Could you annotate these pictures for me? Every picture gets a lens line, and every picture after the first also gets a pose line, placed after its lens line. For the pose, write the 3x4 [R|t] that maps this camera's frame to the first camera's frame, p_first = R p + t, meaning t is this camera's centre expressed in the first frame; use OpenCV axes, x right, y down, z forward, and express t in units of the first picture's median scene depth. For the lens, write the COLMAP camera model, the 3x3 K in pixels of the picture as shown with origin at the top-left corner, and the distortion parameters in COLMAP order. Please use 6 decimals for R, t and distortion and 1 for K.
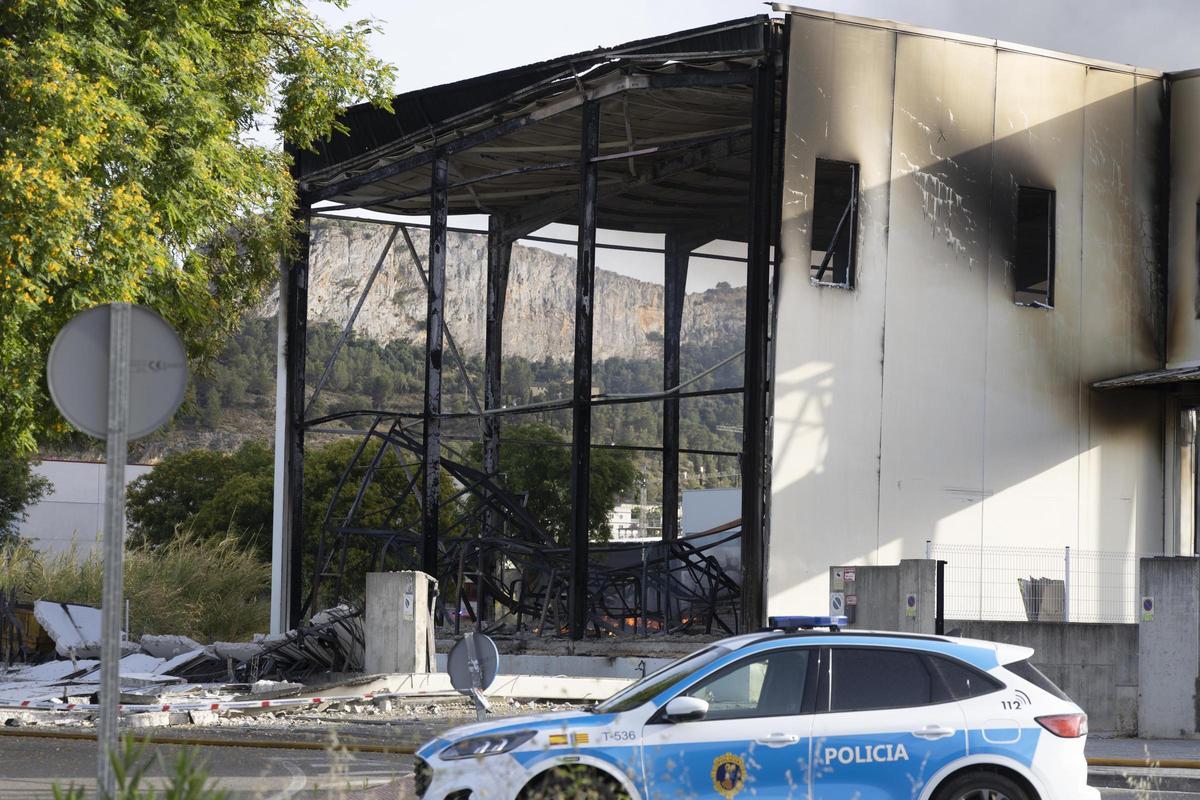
lens RADIAL K [[3400.0, 0, 613.2], [0, 3400.0, 337.6], [0, 0, 1]] dist [0.066852, 0.000000]
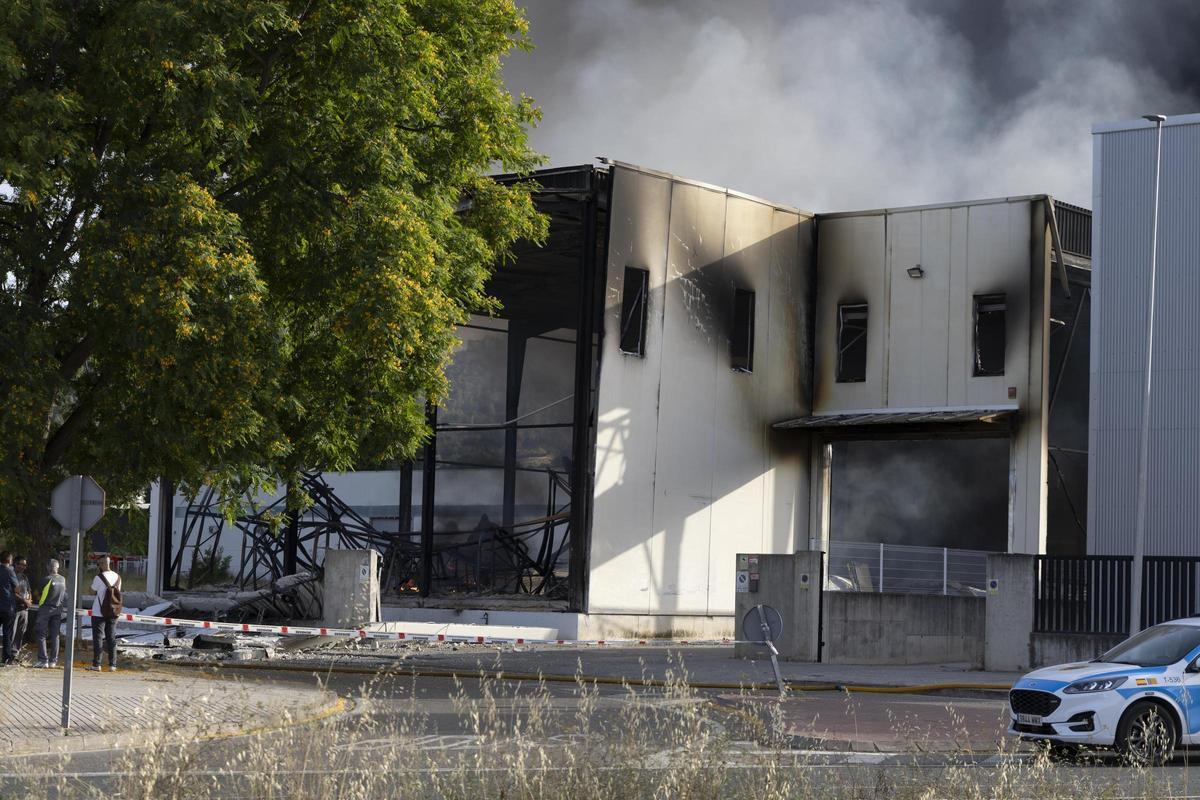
lens RADIAL K [[2534.1, 0, 600.3], [0, 2534.1, 393.3], [0, 0, 1]] dist [0.031104, 0.000000]
pose [[0.971644, 0.028583, 0.234715, -0.197865], [-0.031634, 0.999457, 0.009242, -0.008354], [-0.234323, -0.016404, 0.972020, -0.043687]]
